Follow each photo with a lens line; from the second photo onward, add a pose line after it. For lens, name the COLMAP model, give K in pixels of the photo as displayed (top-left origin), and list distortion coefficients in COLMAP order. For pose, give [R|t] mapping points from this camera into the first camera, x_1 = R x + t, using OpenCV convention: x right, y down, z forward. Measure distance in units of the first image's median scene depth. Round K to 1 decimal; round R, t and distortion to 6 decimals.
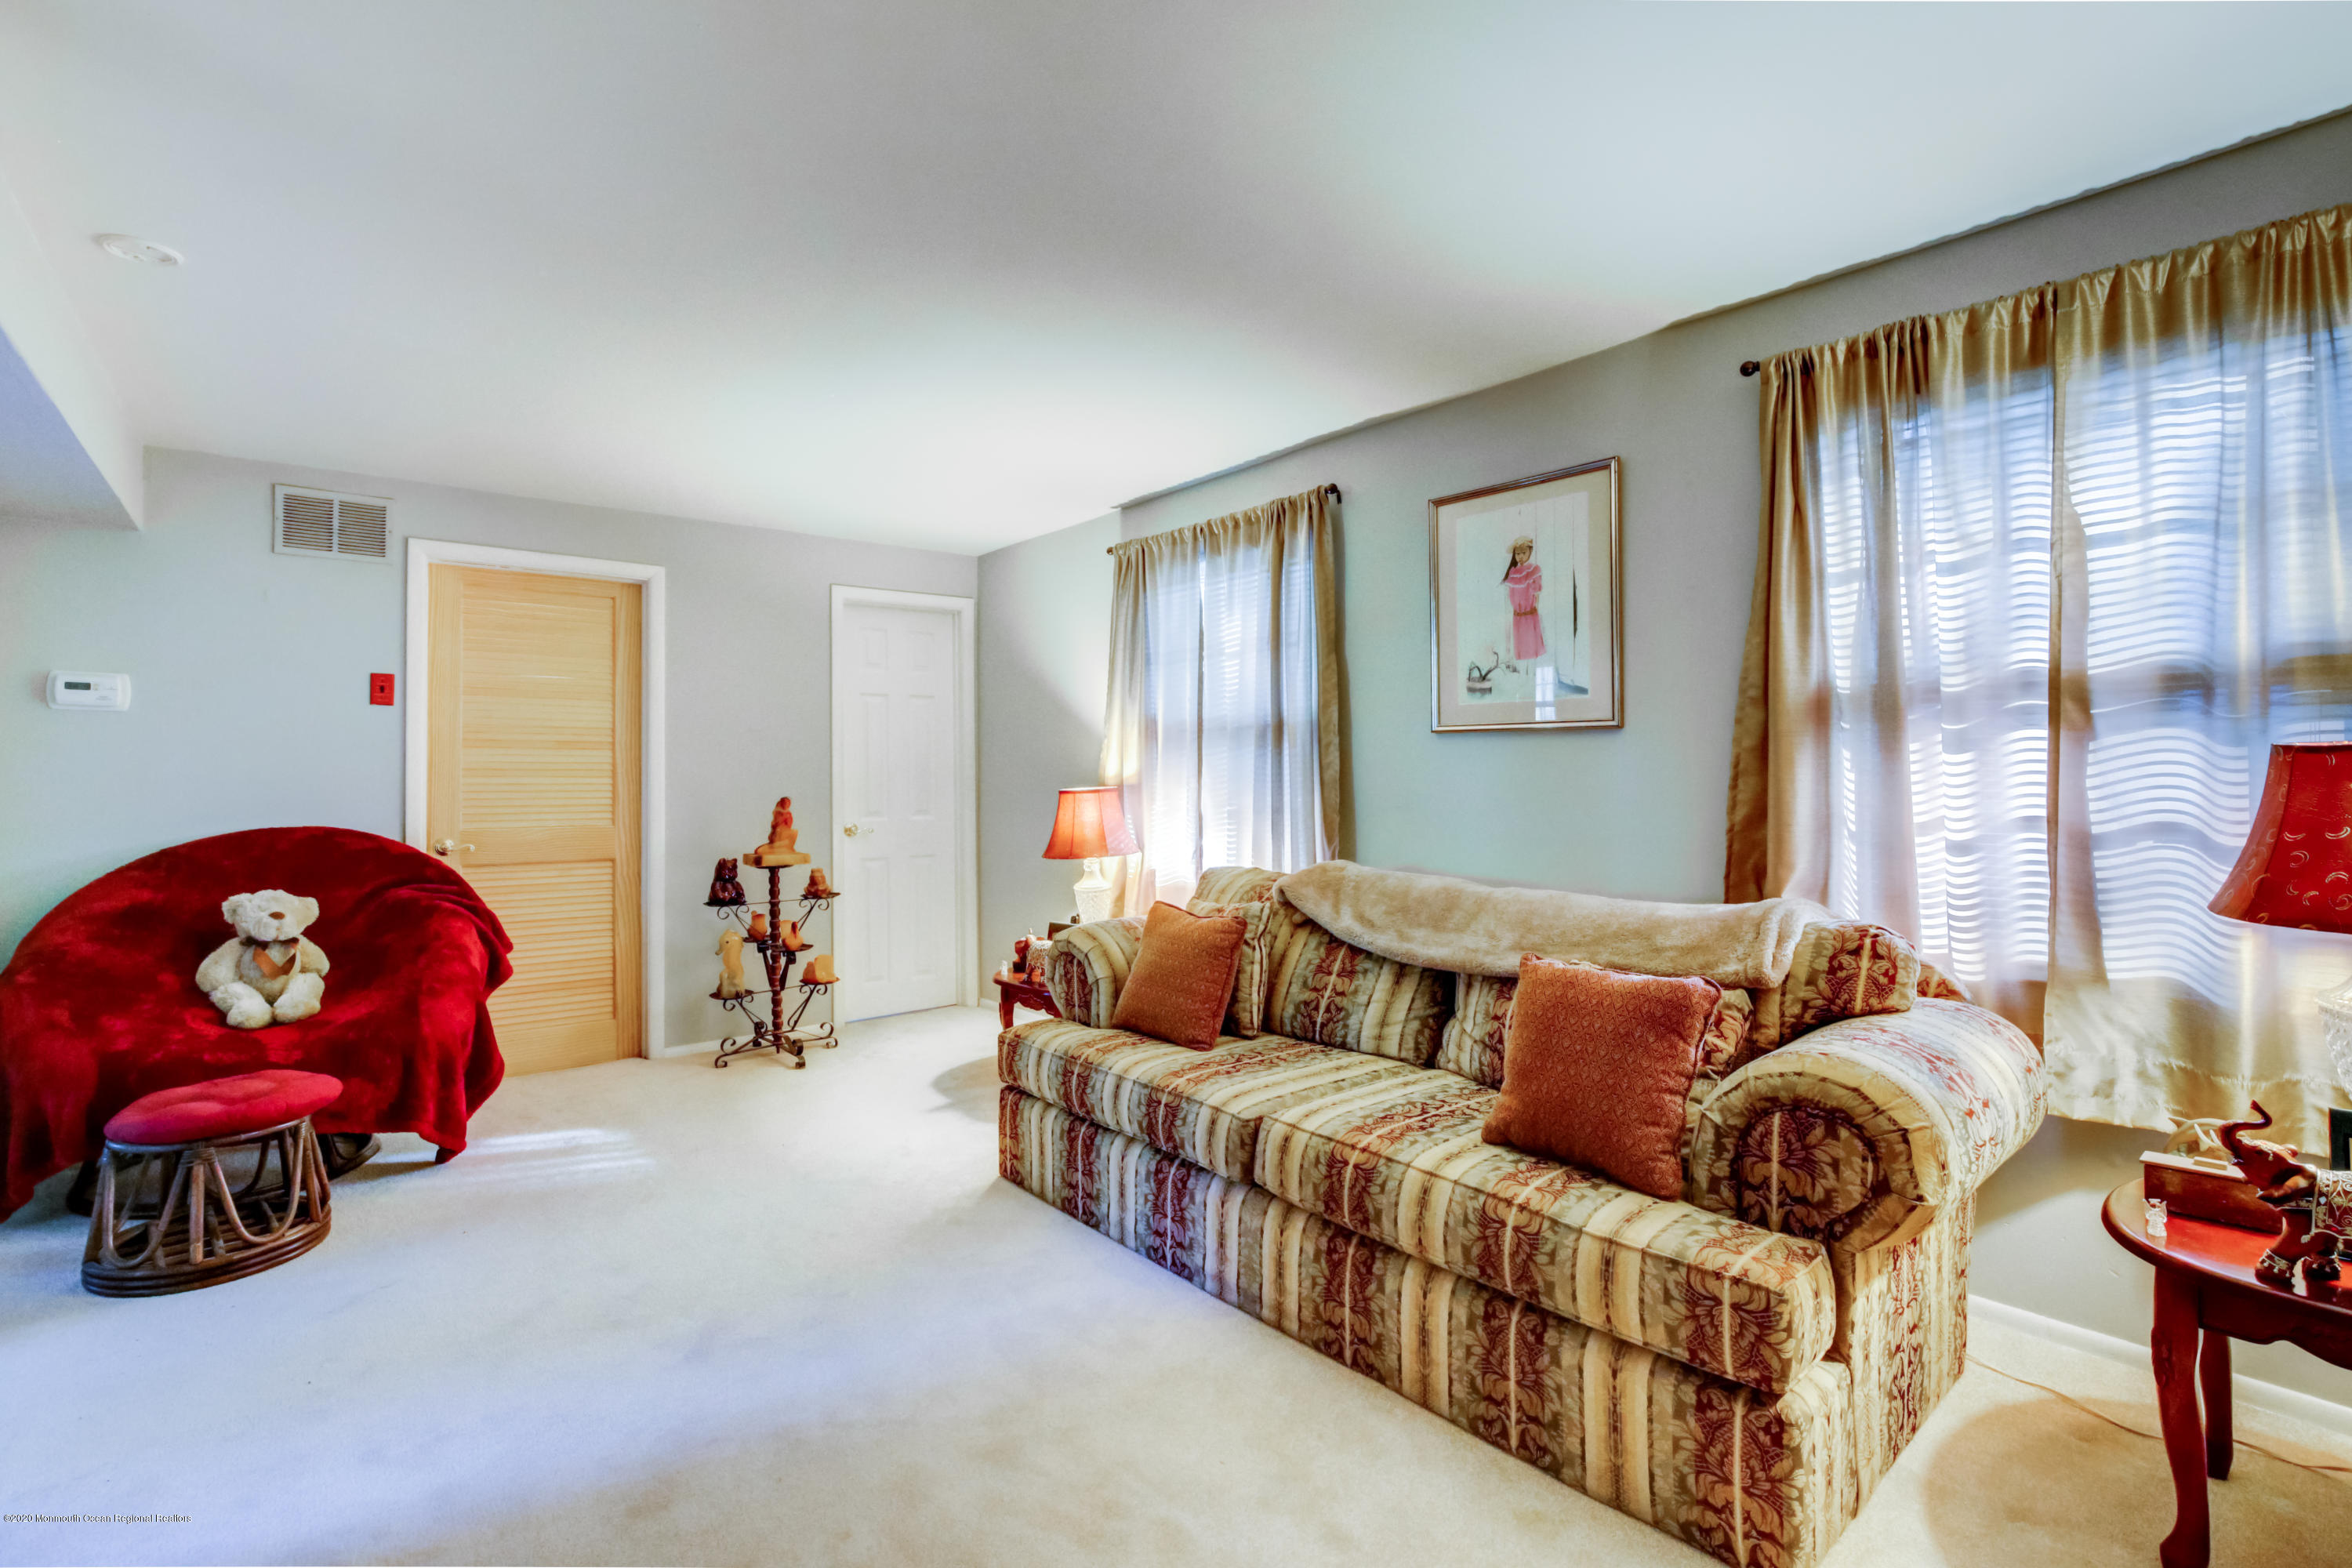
lens RADIAL K [[1072.0, 0, 1187.6], [0, 1072.0, 769.2], [0, 0, 1]] dist [-0.031243, 0.000575]
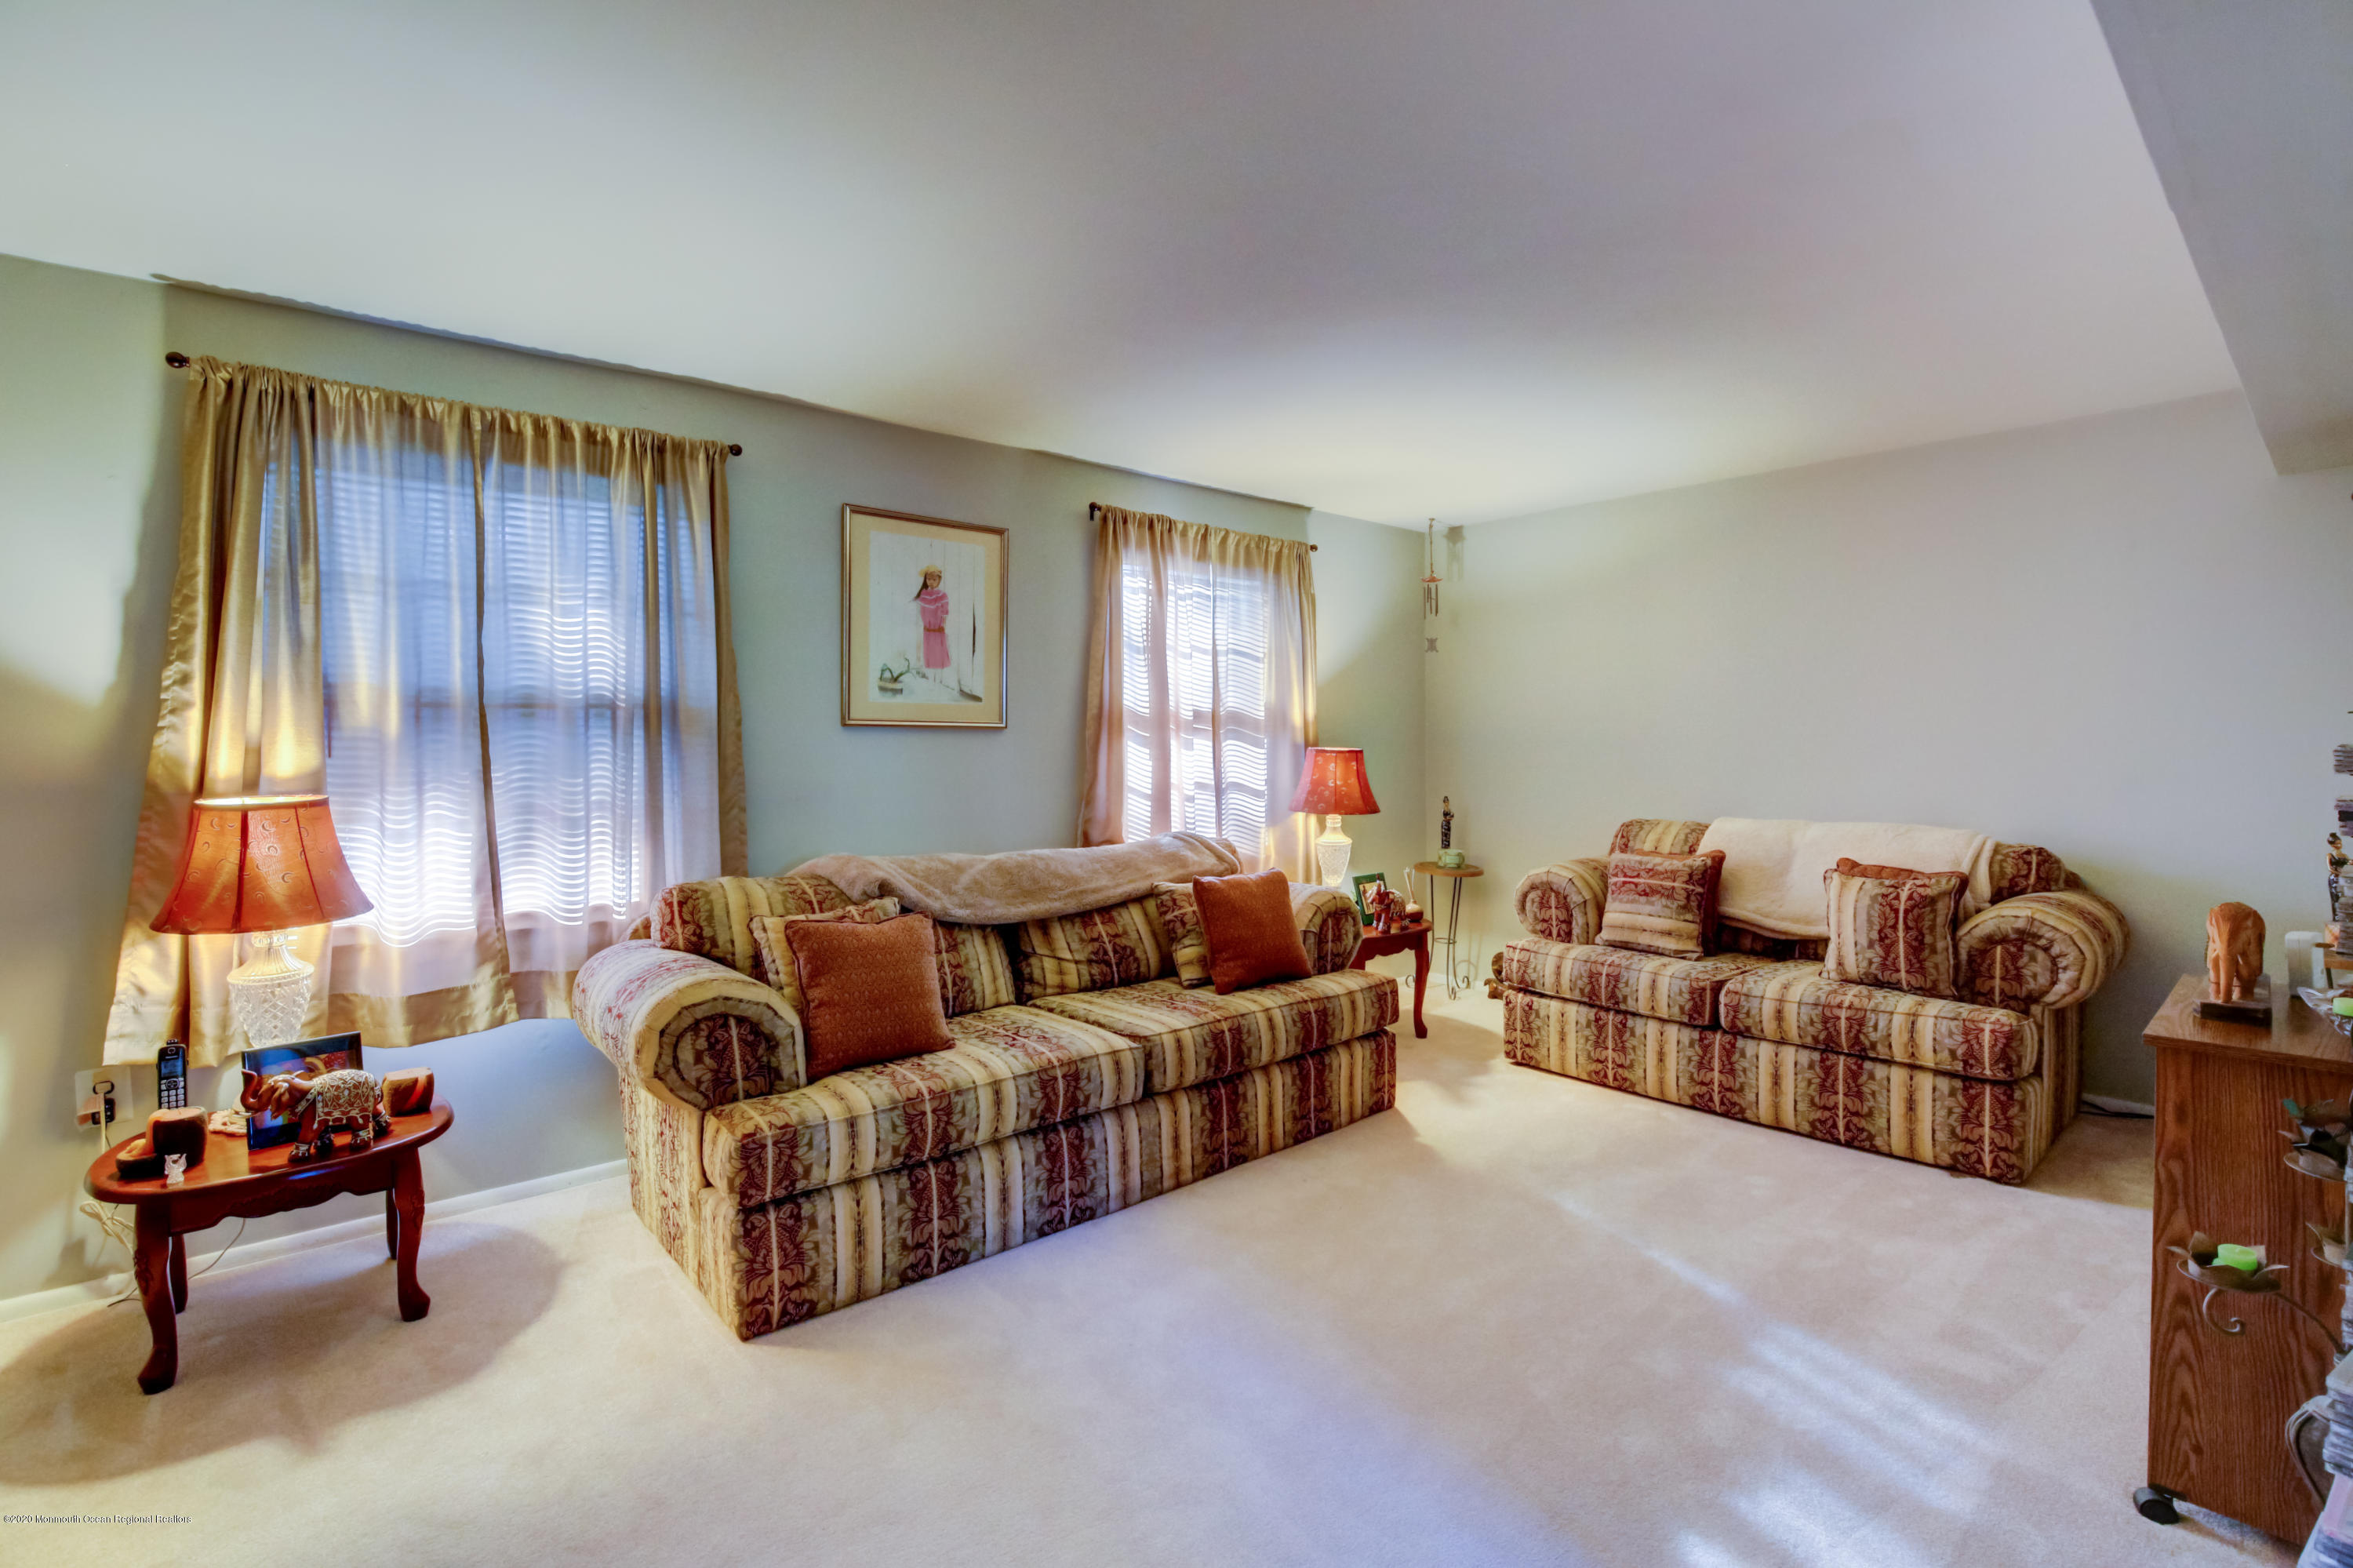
lens RADIAL K [[1072.5, 0, 1188.1], [0, 1072.5, 769.2], [0, 0, 1]] dist [-0.031243, 0.000575]
pose [[-0.021090, -0.010164, 0.999726, -0.949185], [0.003584, 0.999941, 0.010242, -0.001138], [-0.999771, 0.003799, -0.021052, 0.785637]]
